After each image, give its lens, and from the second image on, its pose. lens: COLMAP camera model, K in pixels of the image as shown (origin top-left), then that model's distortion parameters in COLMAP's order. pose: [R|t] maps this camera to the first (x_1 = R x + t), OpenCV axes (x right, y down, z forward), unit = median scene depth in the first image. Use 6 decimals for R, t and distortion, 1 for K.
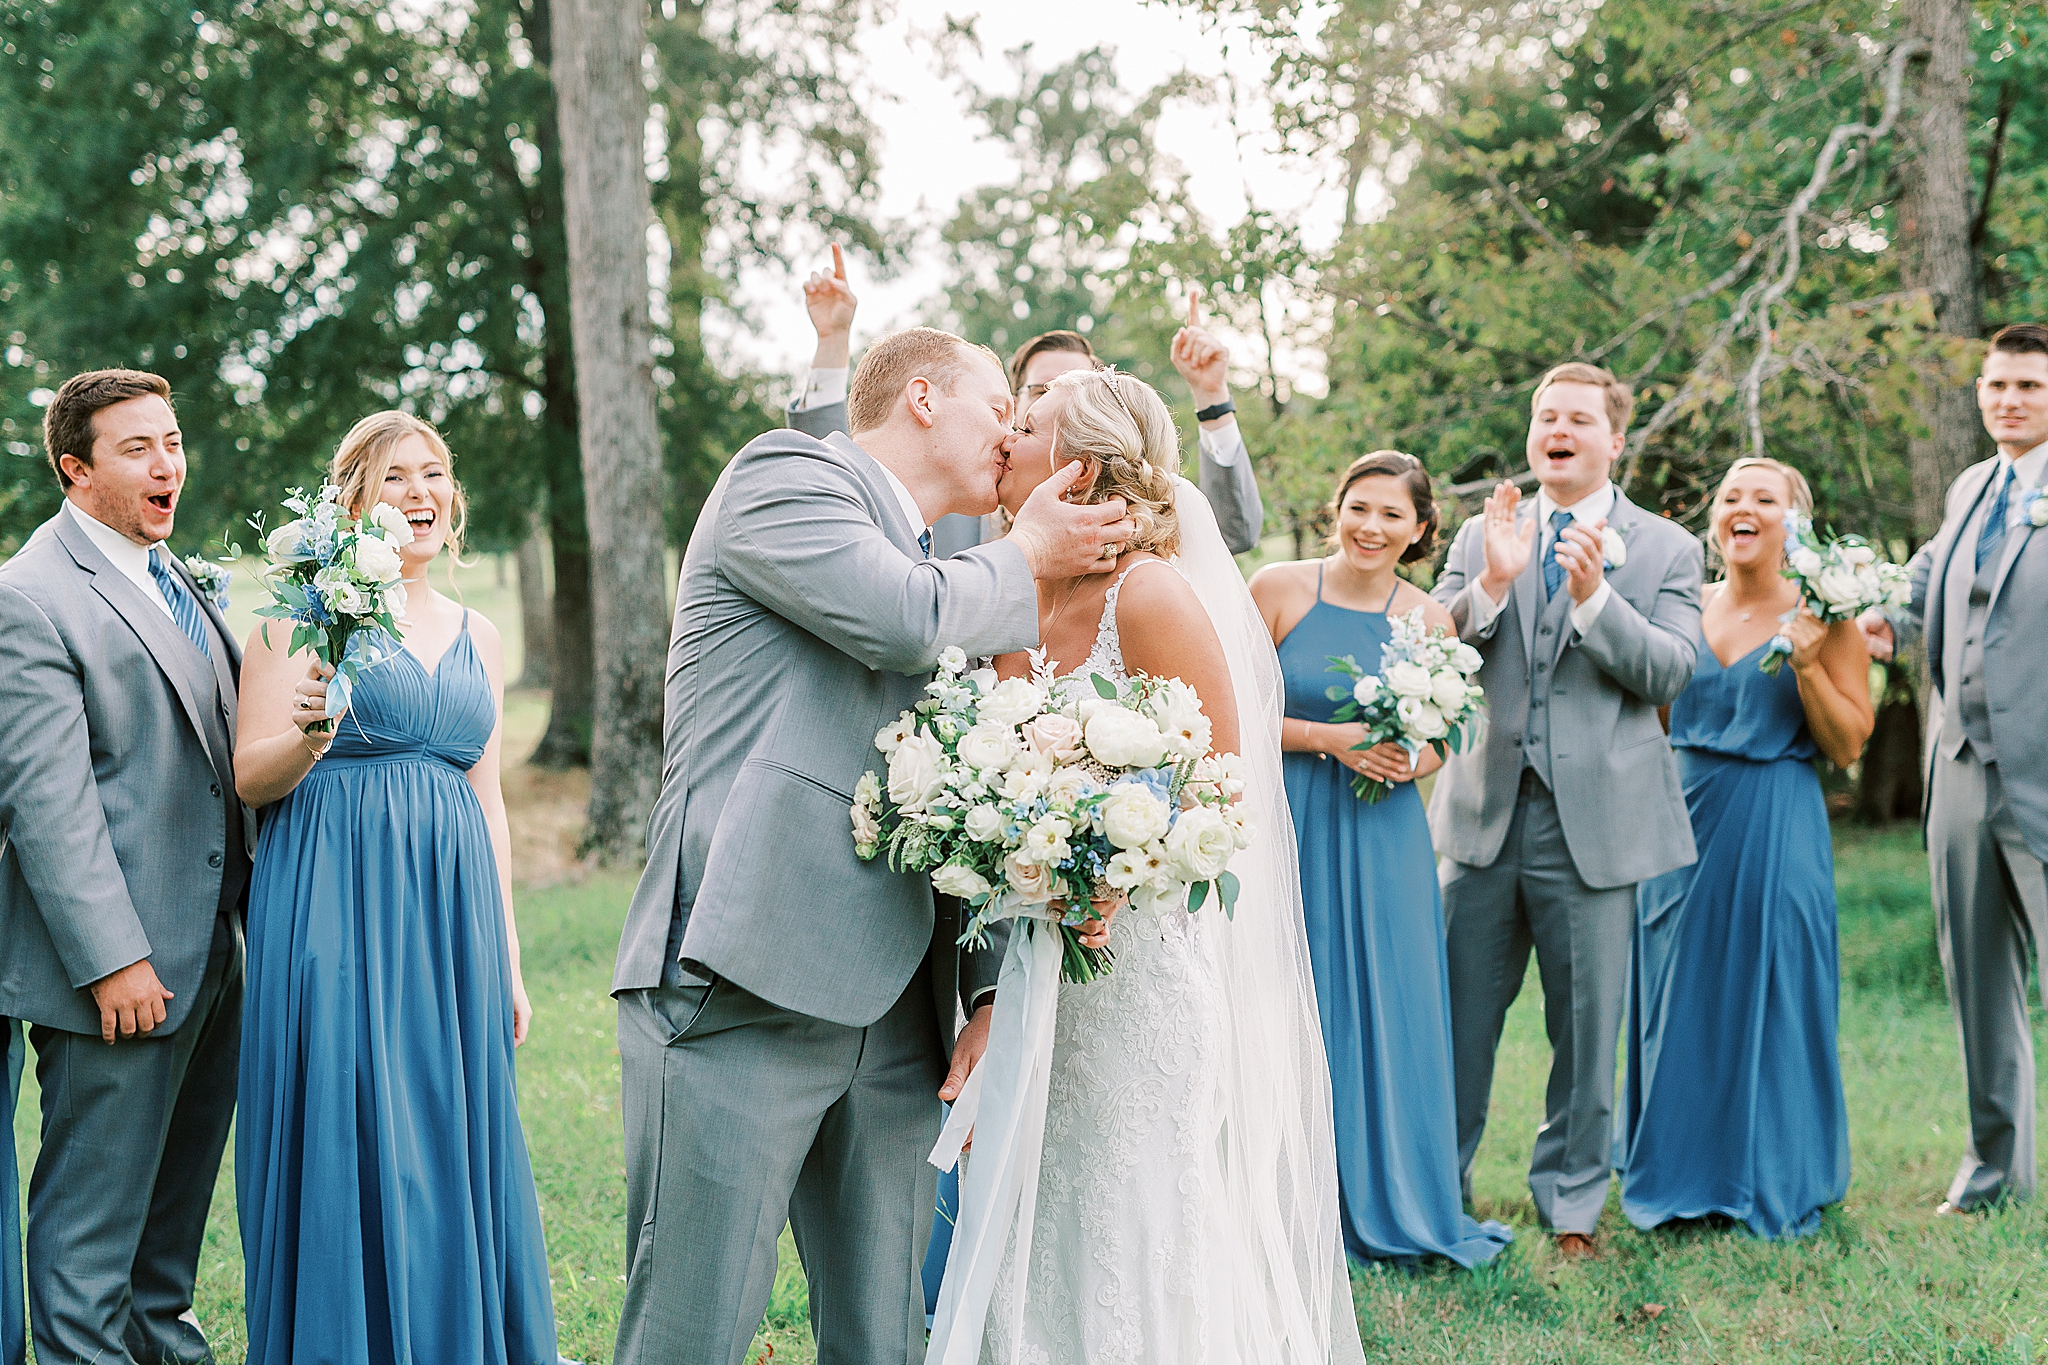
lens RADIAL K [[2832.4, 0, 1029.7], [0, 2832.4, 680.8], [0, 0, 1]] dist [0.020660, -0.043956]
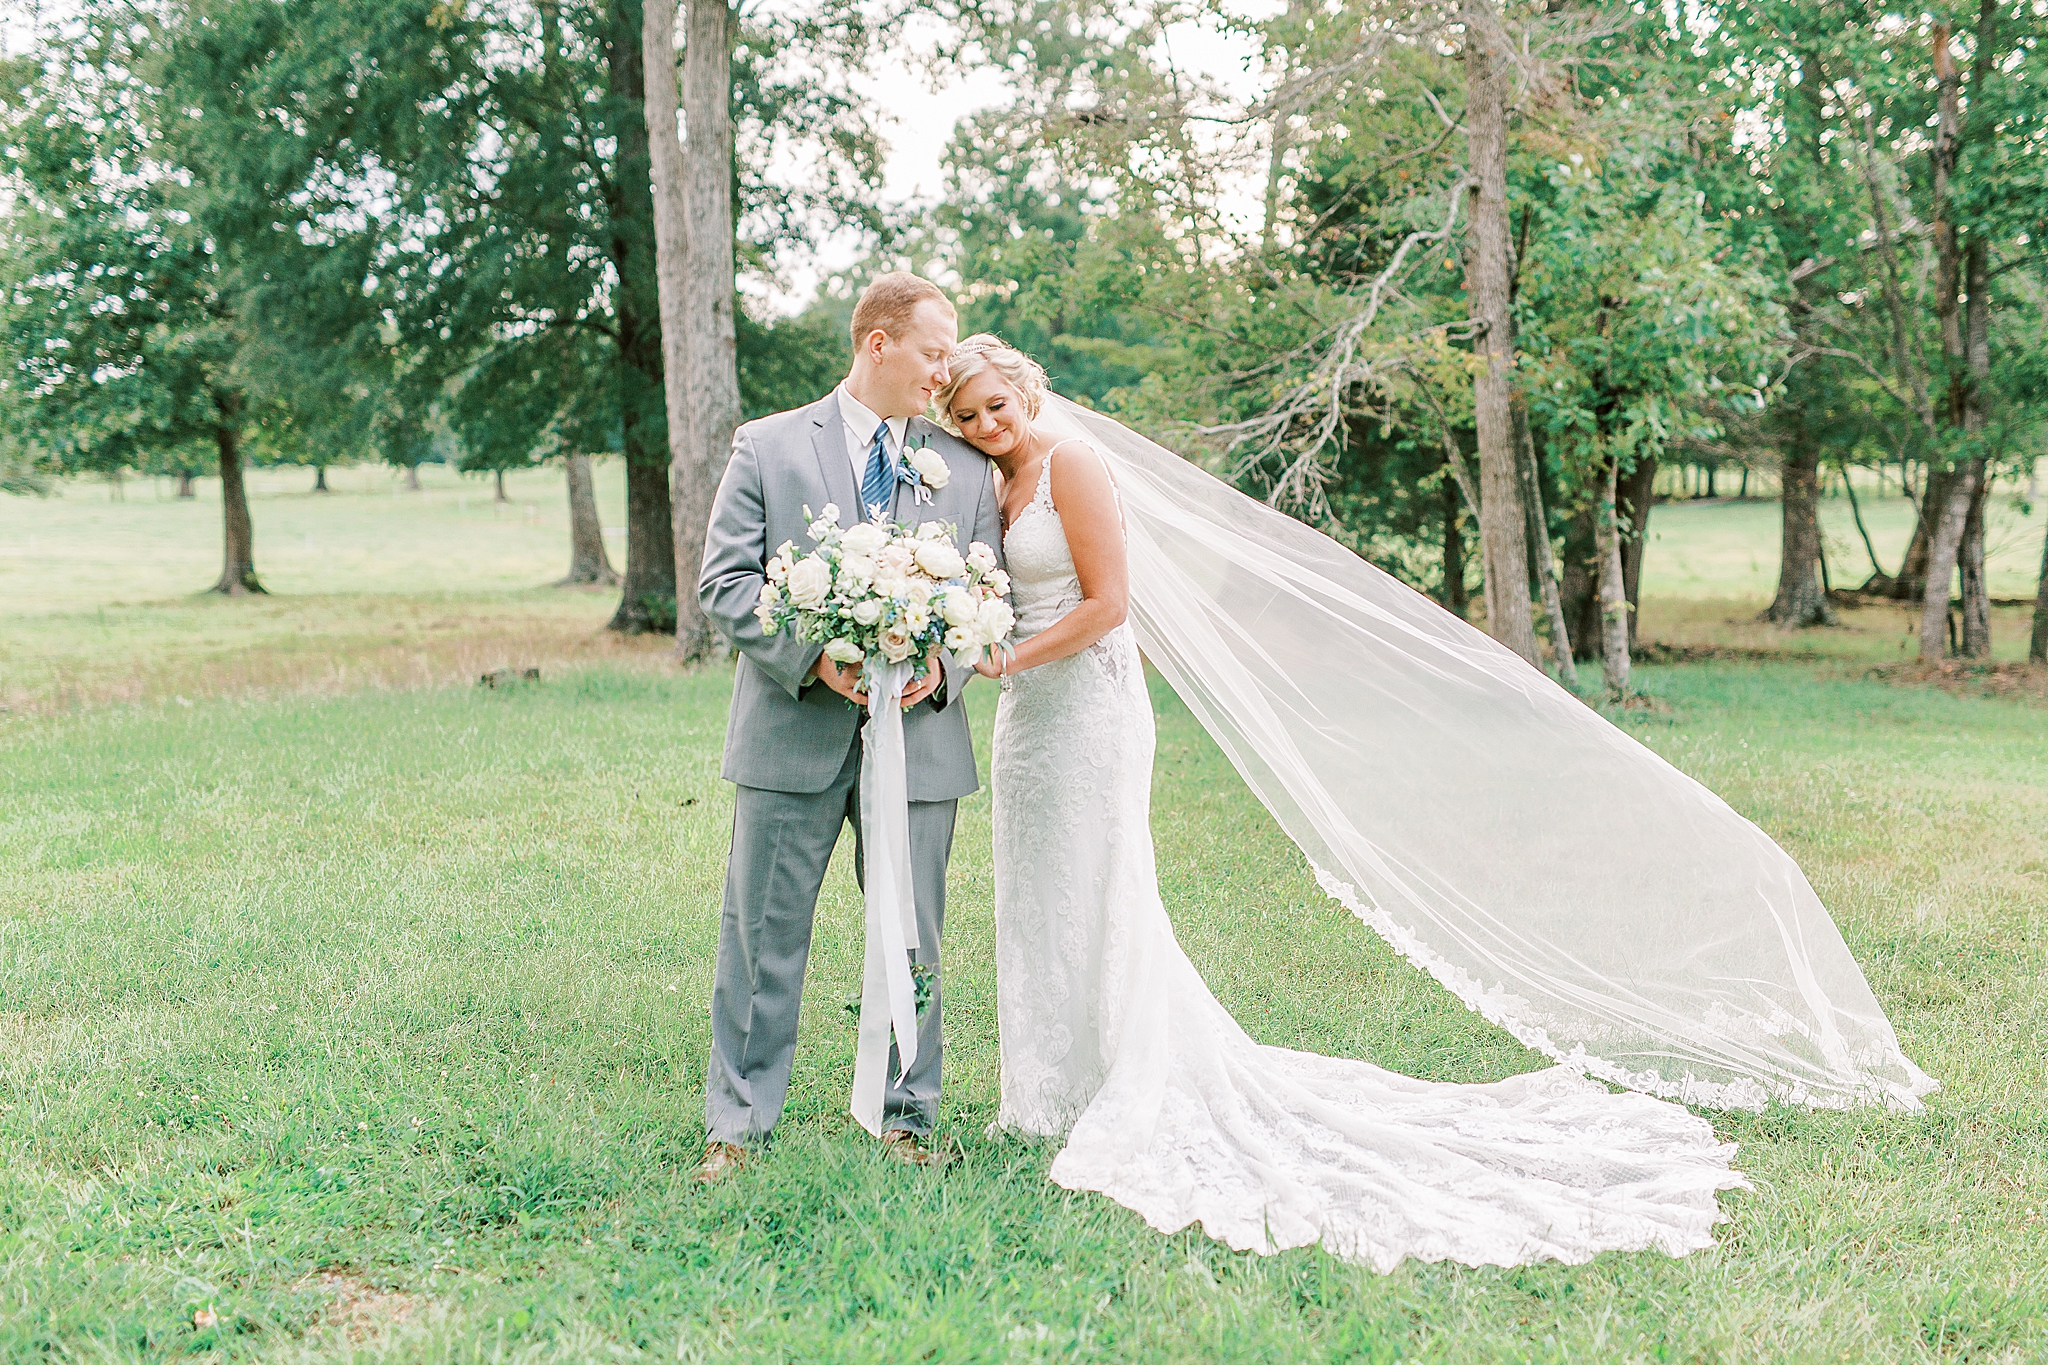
lens RADIAL K [[3039.0, 0, 1086.4], [0, 3039.0, 664.7], [0, 0, 1]] dist [0.003967, 0.072404]
pose [[0.999853, 0.004894, 0.016447, 0.016424], [-0.005191, 0.999823, 0.018072, 0.018345], [-0.016355, -0.018154, 0.999701, -0.366347]]
